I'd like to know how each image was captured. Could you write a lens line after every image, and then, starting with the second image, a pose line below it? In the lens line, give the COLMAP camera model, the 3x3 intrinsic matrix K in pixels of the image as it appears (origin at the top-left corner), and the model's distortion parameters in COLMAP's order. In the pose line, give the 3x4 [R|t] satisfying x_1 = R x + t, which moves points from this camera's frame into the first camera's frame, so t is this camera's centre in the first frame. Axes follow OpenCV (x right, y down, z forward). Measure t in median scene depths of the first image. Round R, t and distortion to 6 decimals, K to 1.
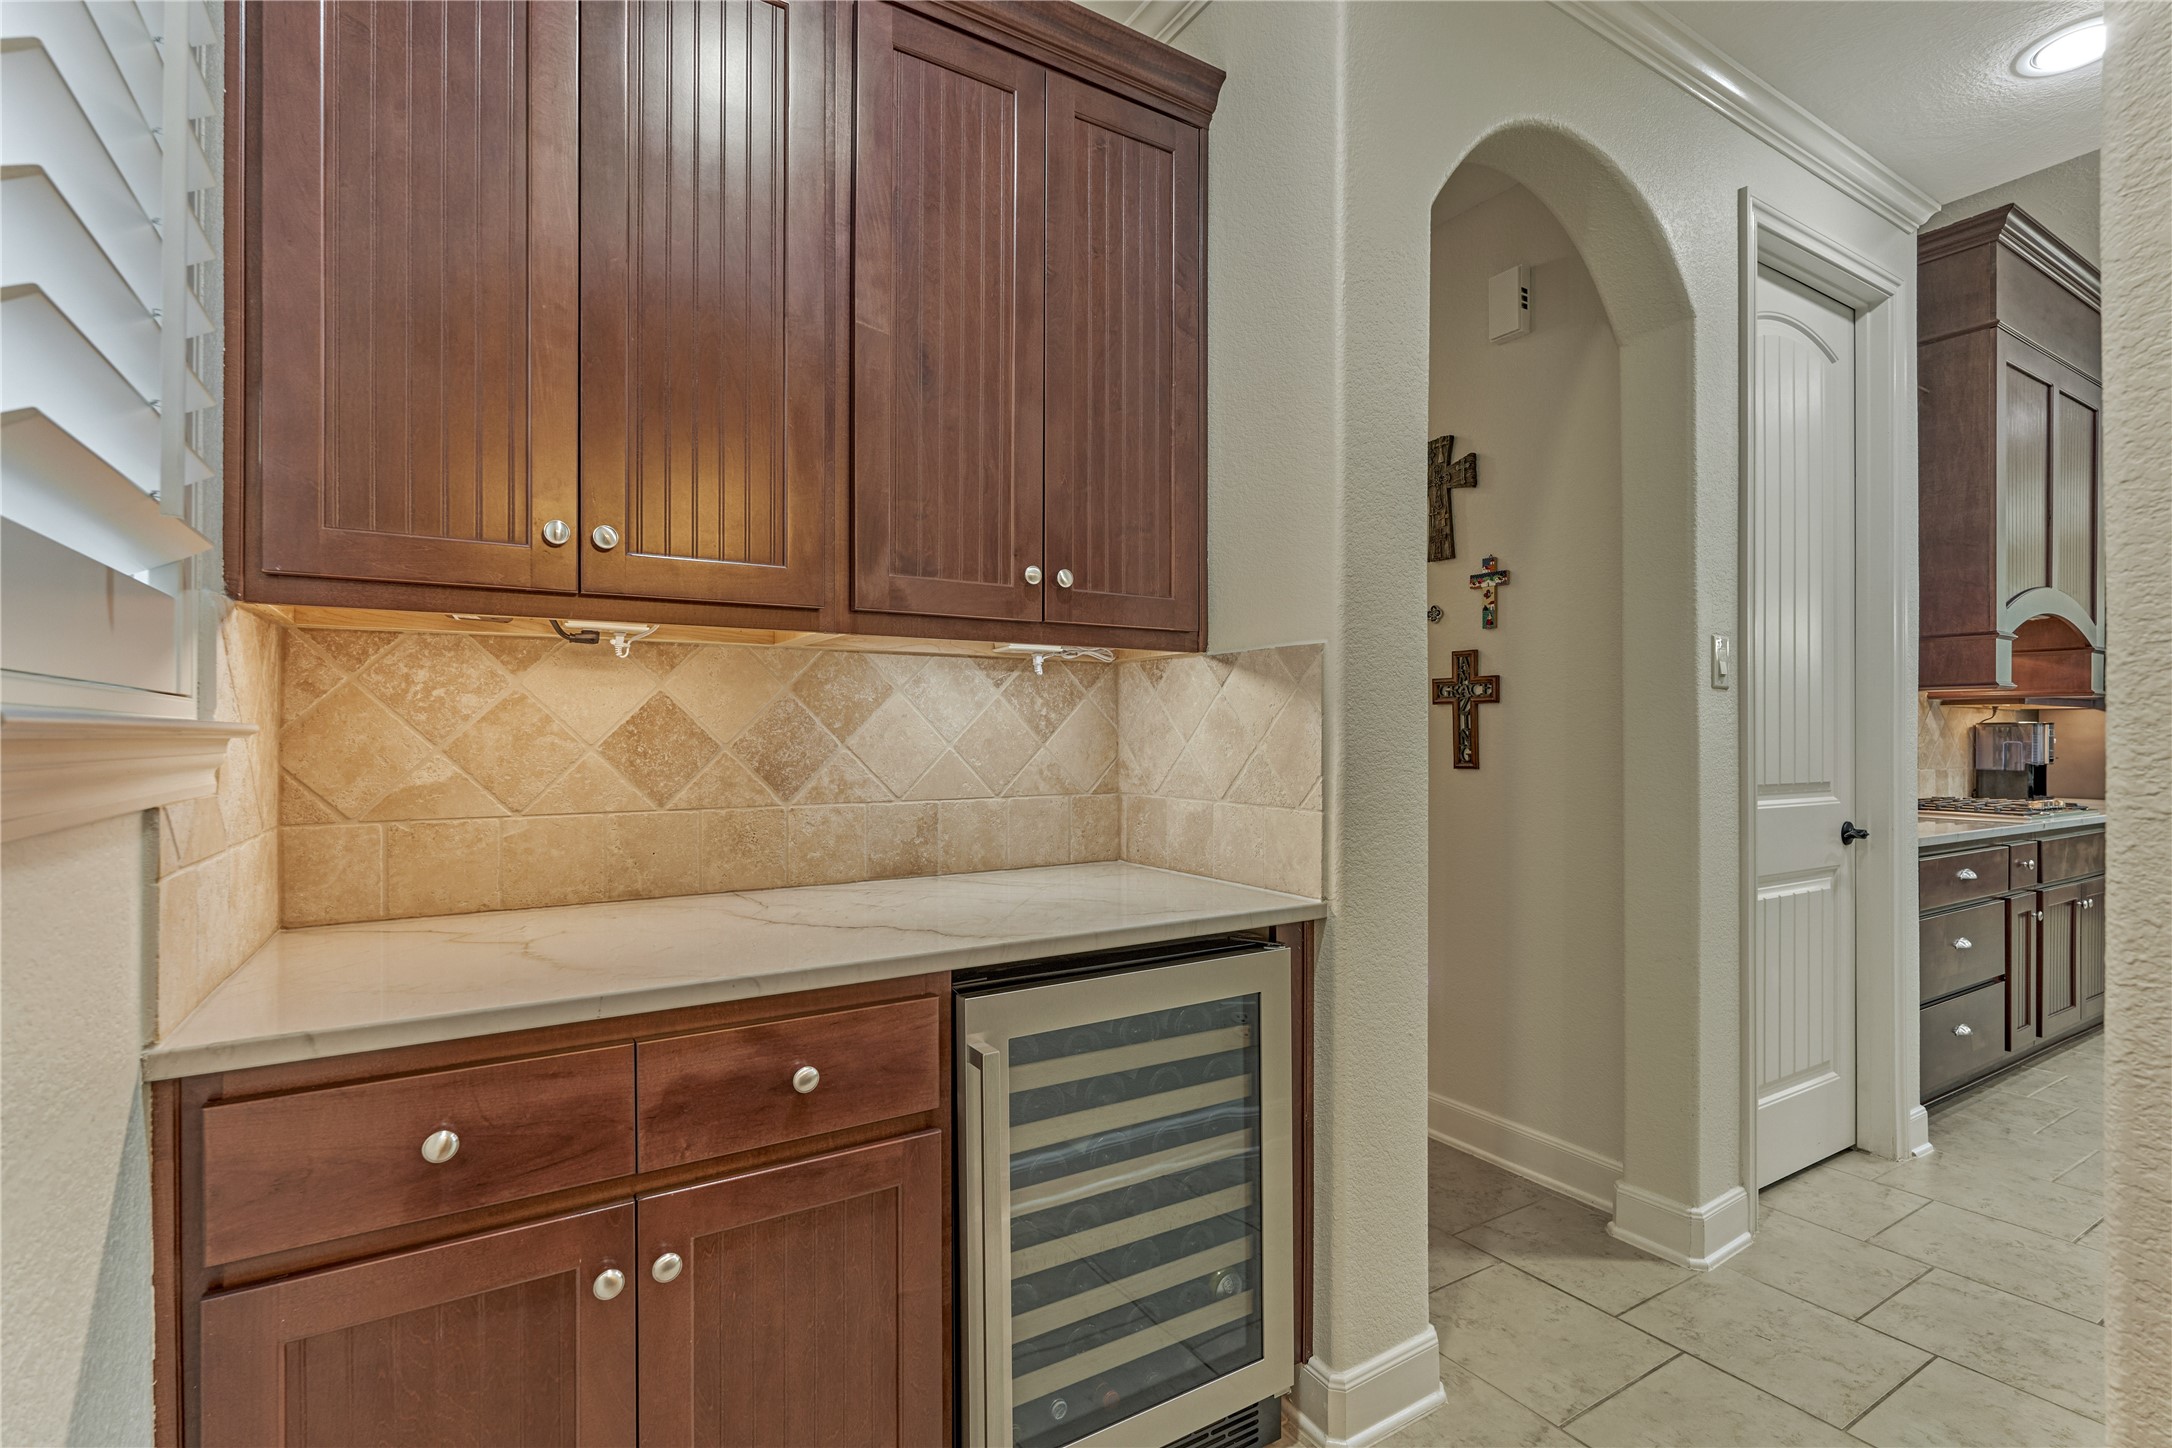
lens RADIAL K [[1038.4, 0, 1098.0], [0, 1038.4, 727.4], [0, 0, 1]] dist [-0.001145, -0.001299]
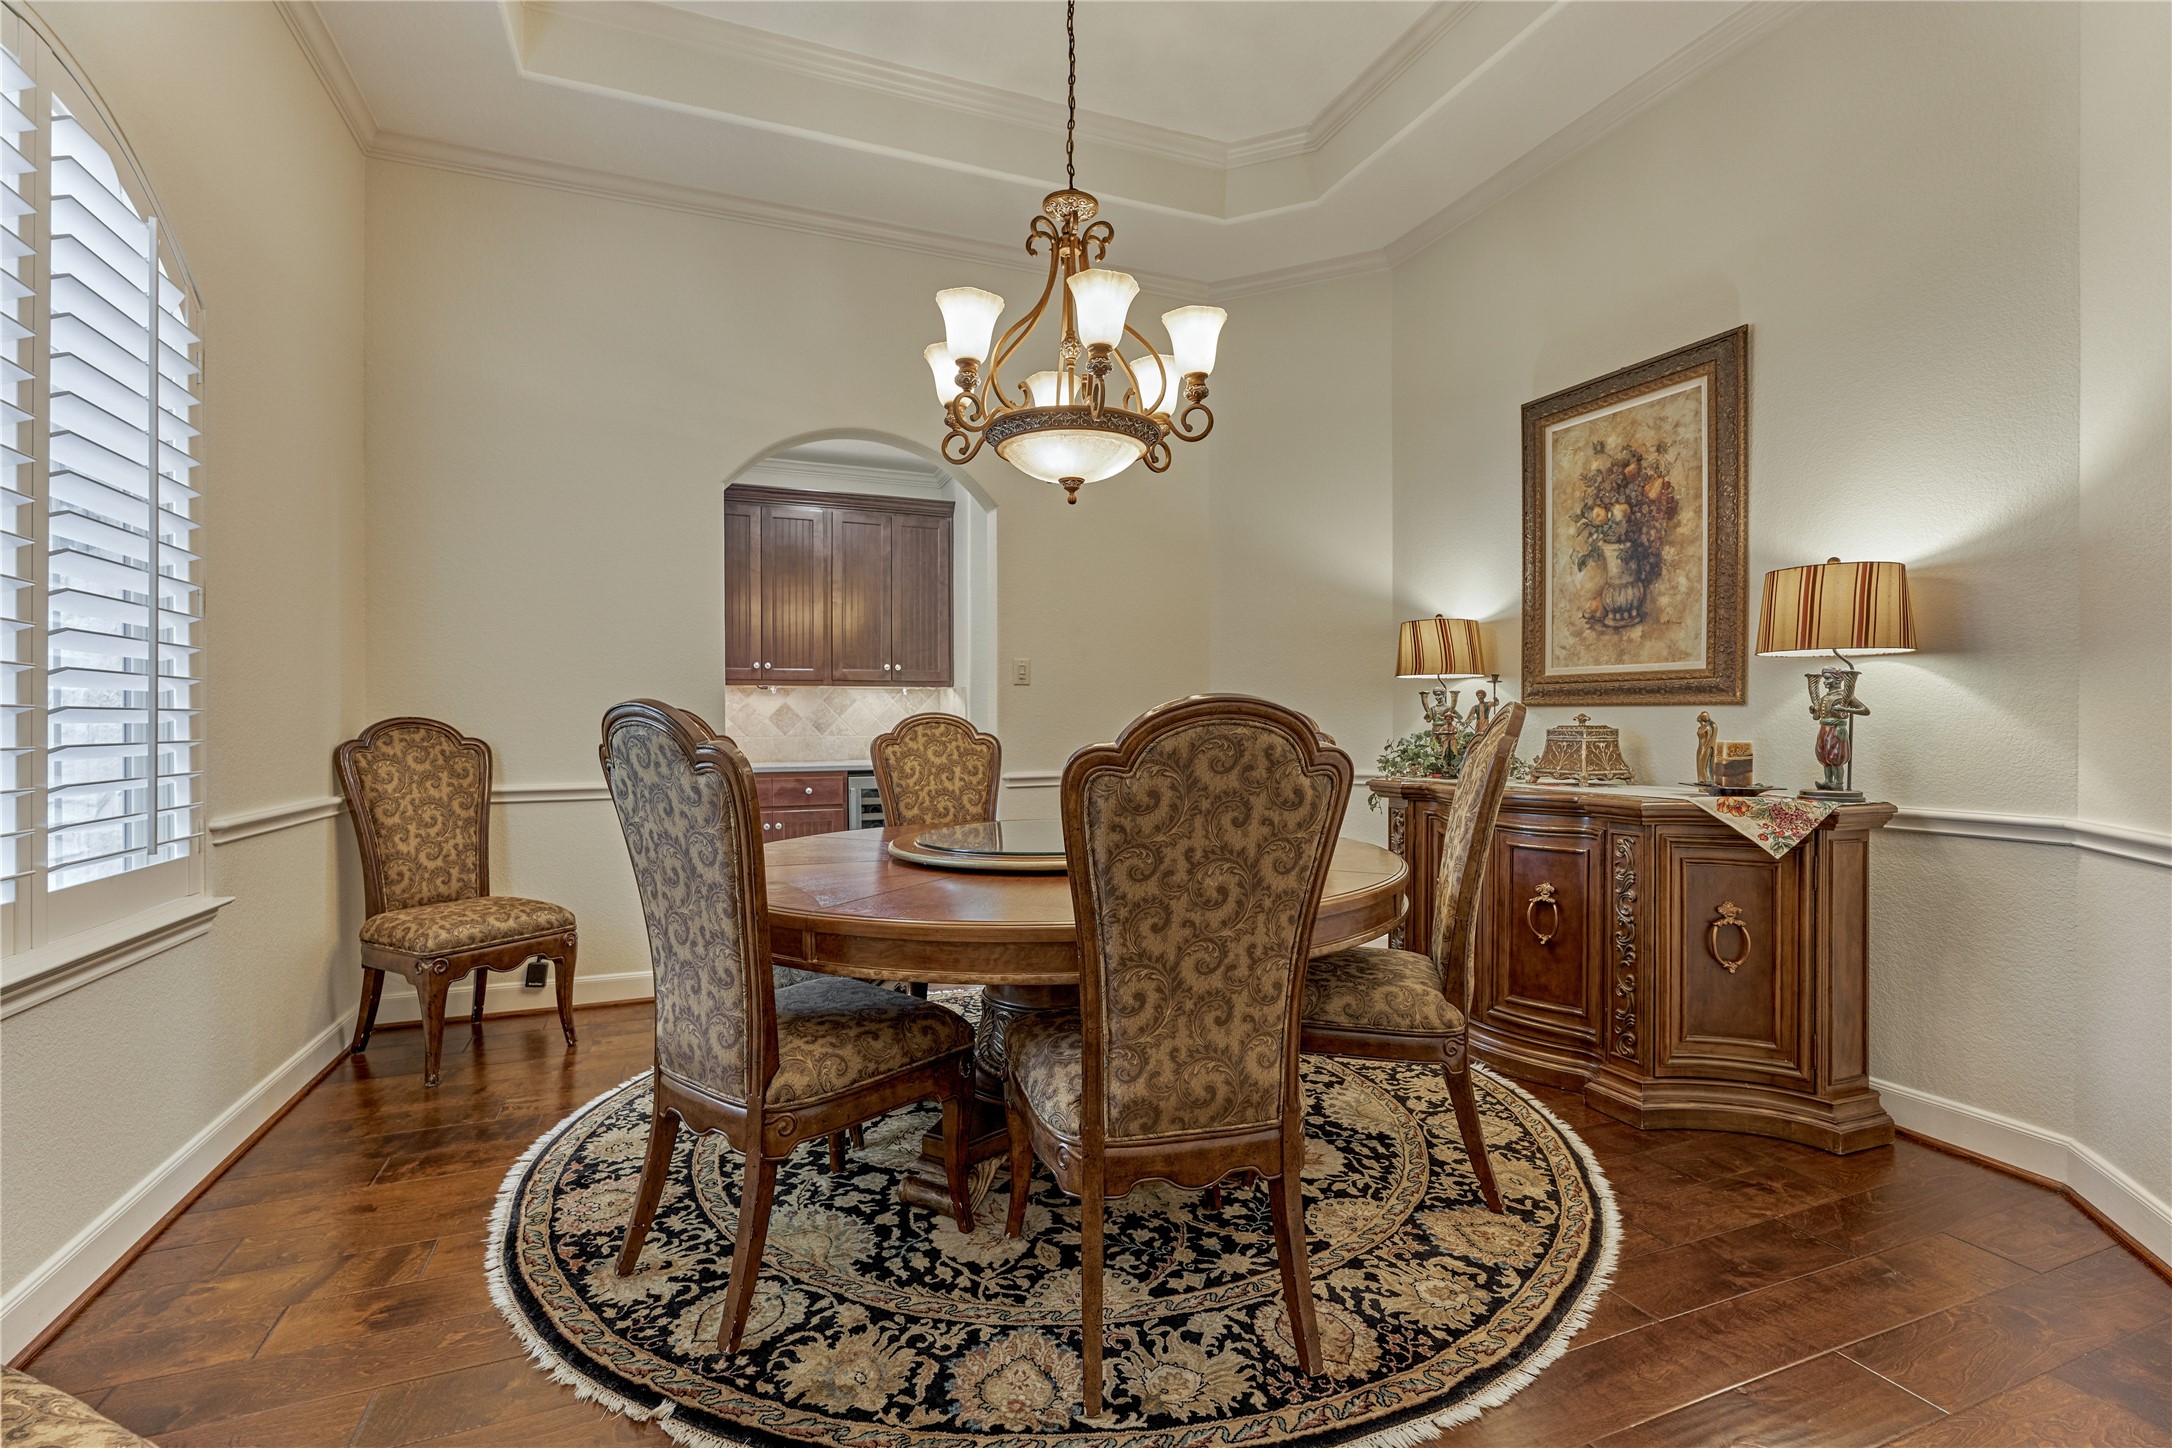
lens RADIAL K [[951.1, 0, 1080.4], [0, 951.1, 724.7], [0, 0, 1]] dist [-0.001456, -0.001113]
pose [[0.986414, -0.003719, -0.164238, 1.126925], [0.004887, 0.999966, 0.006708, 0.025323], [0.164208, -0.007419, 0.986398, -2.072757]]
